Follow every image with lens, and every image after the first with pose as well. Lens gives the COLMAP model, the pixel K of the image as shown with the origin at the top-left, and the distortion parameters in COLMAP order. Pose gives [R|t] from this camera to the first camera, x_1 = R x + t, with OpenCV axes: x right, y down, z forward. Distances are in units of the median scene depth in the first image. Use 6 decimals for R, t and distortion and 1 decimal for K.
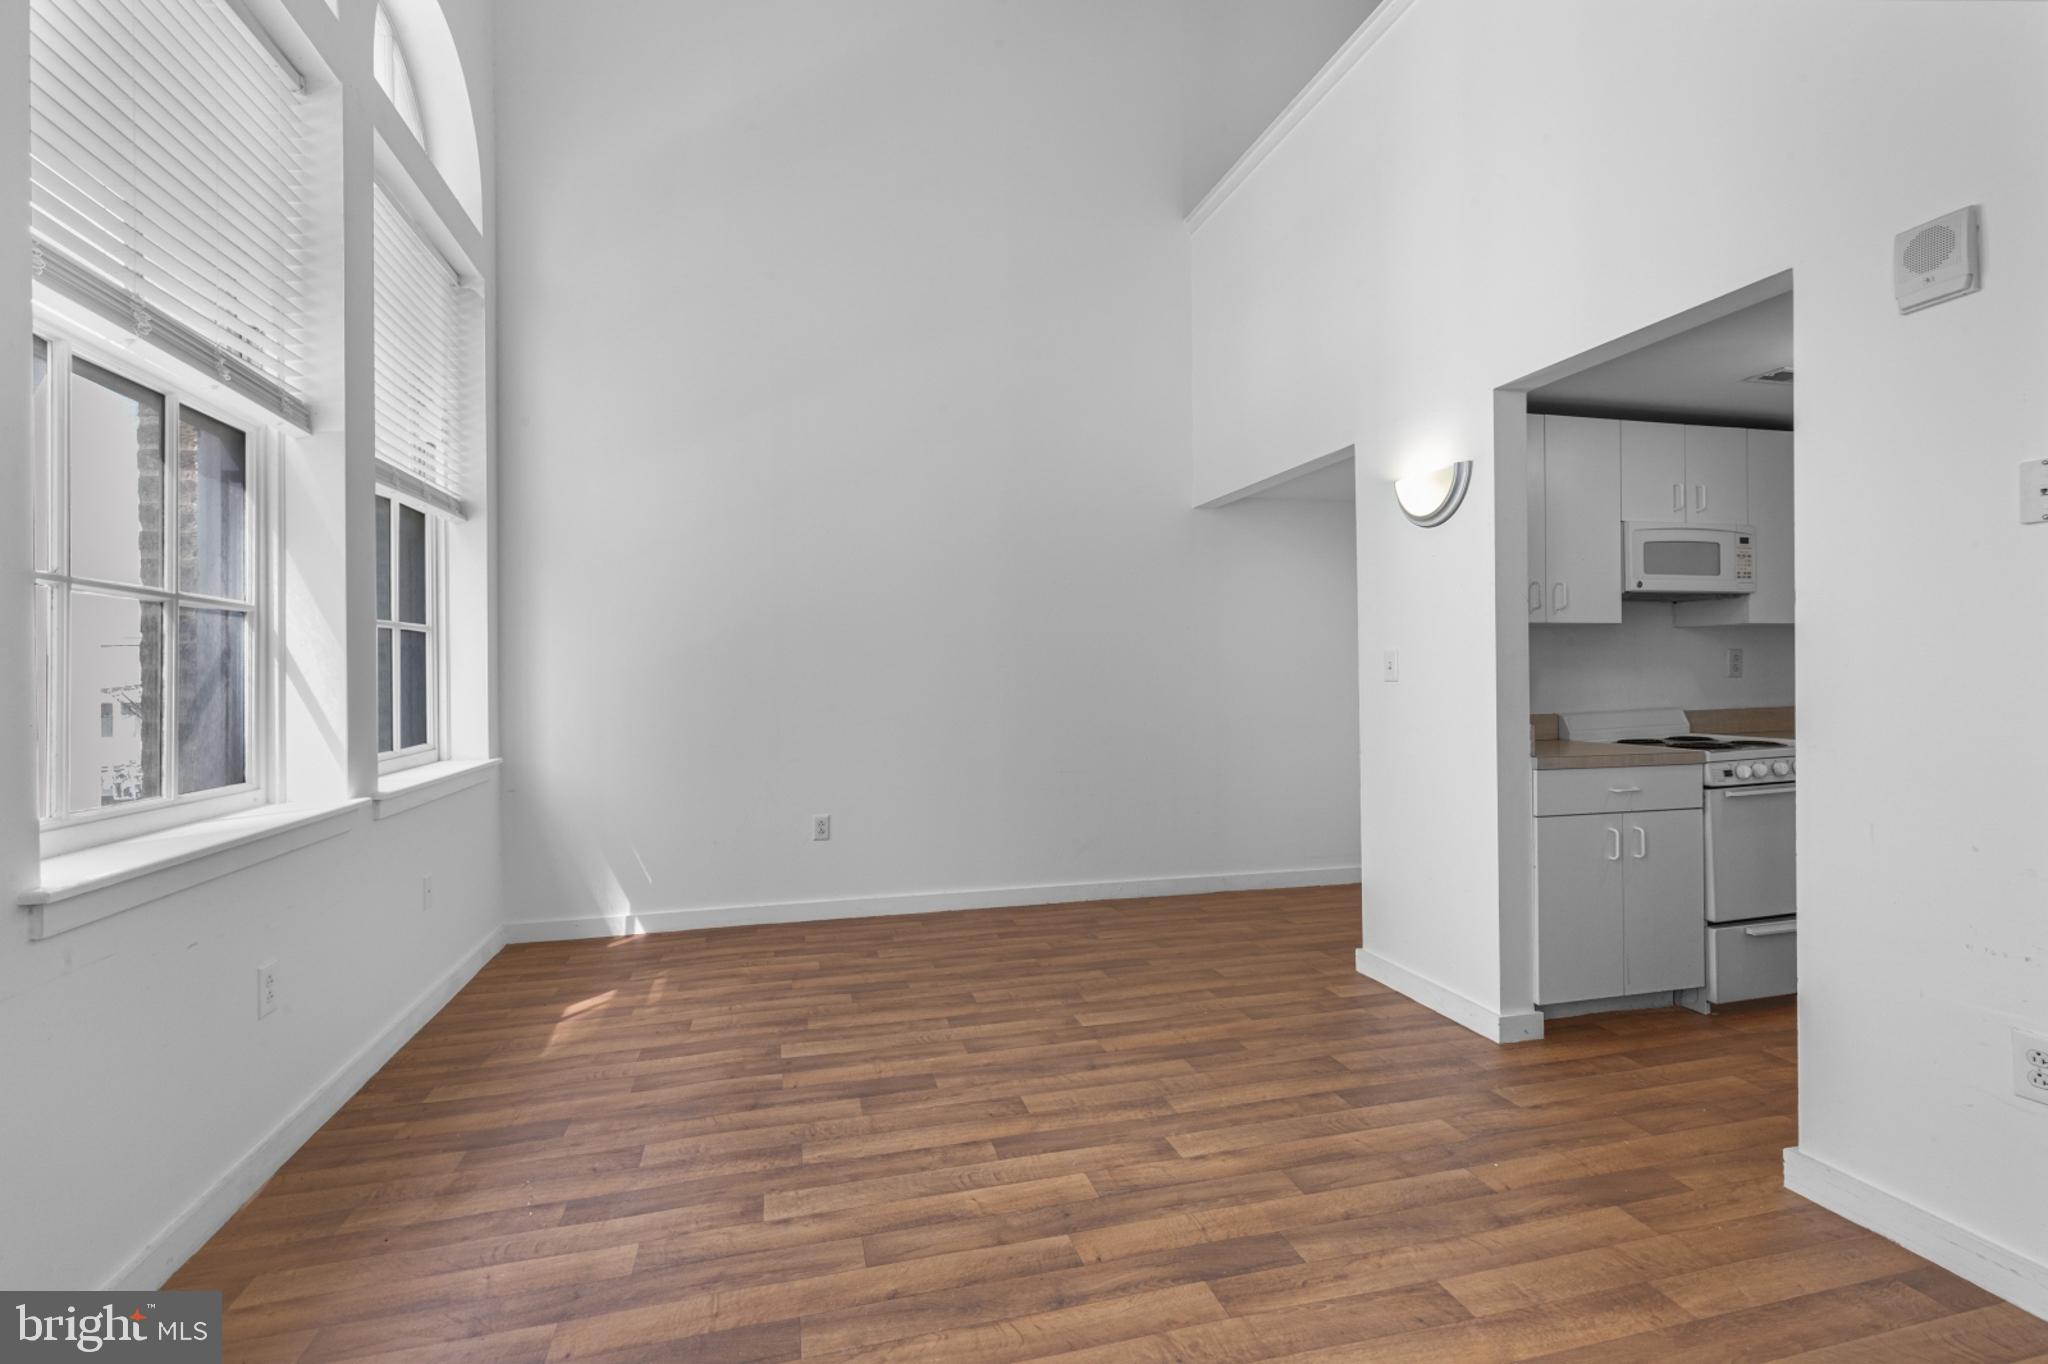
lens RADIAL K [[920.8, 0, 1024.0], [0, 920.8, 682.0], [0, 0, 1]] dist [0.014617, 0.000048]
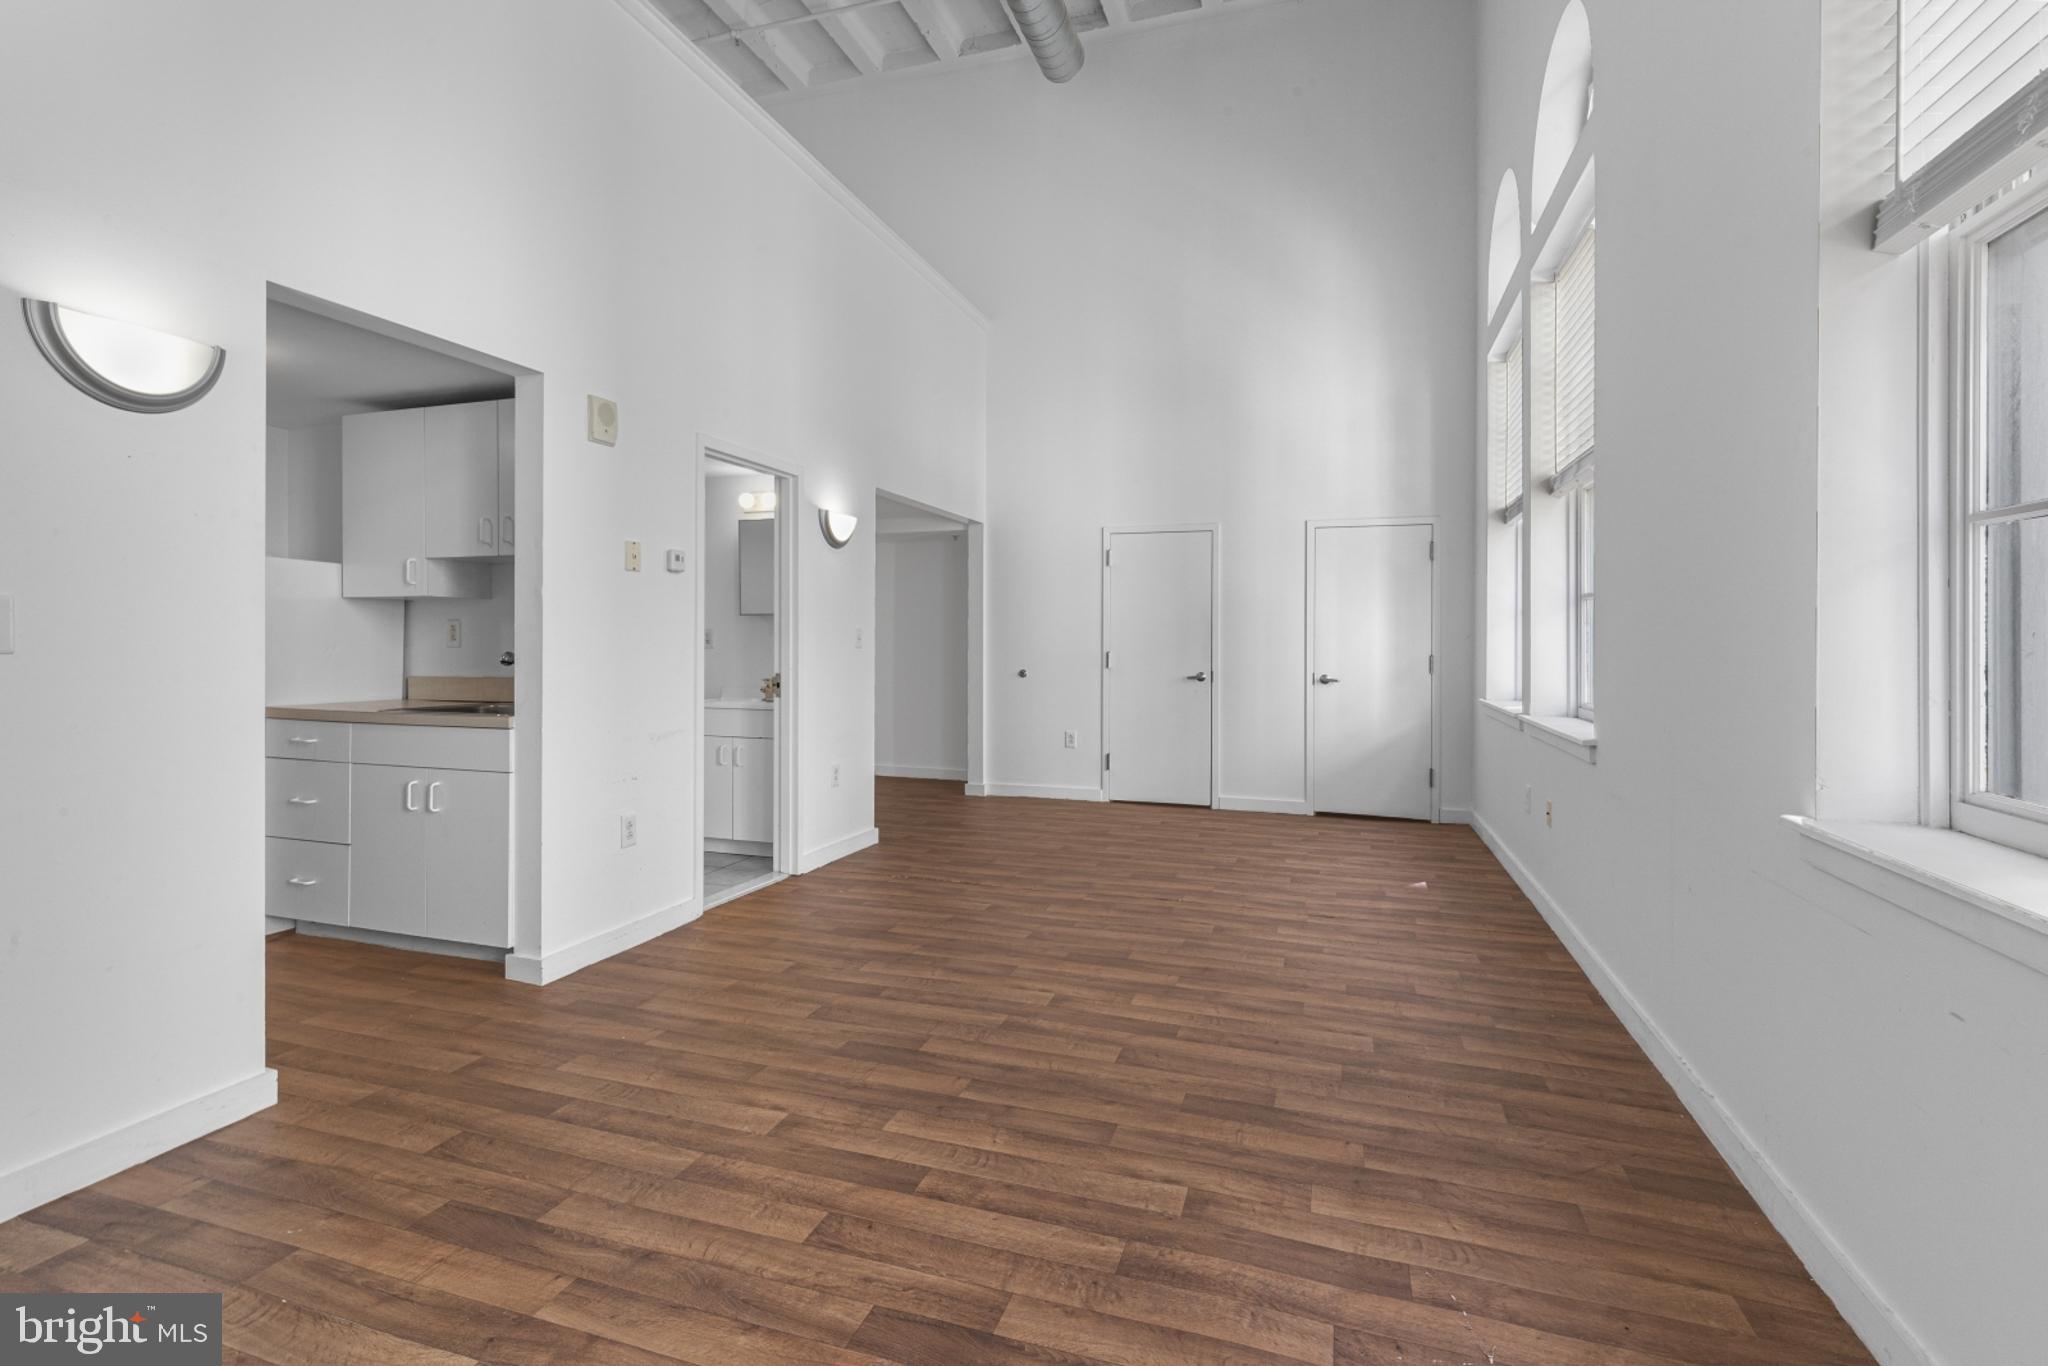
lens RADIAL K [[967.5, 0, 1009.9], [0, 967.5, 630.2], [0, 0, 1]] dist [0.019950, -0.010320]
pose [[-0.832135, 0.014224, 0.554391, -0.599738], [0.010441, 0.999896, -0.009982, -0.002604], [-0.554475, -0.002518, -0.832197, 1.672792]]
